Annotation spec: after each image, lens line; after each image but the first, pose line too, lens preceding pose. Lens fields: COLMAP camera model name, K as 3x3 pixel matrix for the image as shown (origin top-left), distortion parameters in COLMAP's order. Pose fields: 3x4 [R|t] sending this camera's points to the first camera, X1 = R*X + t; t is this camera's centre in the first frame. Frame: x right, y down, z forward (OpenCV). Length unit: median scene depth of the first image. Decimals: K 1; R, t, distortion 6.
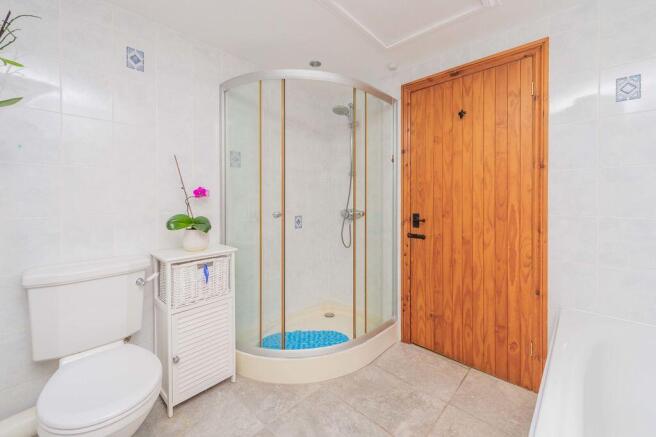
lens RADIAL K [[261.3, 0, 326.0], [0, 261.3, 201.8], [0, 0, 1]] dist [-0.001252, -0.000204]
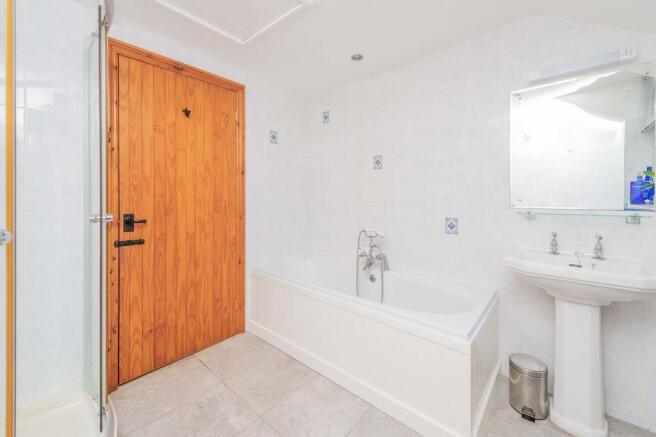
lens RADIAL K [[261.3, 0, 334.8], [0, 261.3, 196.2], [0, 0, 1]] dist [-0.001252, -0.000204]
pose [[-0.079236, -0.002709, 0.996852, -0.534709], [0.002740, 0.999992, 0.002935, -0.009114], [-0.996852, 0.002964, -0.079228, 0.495462]]
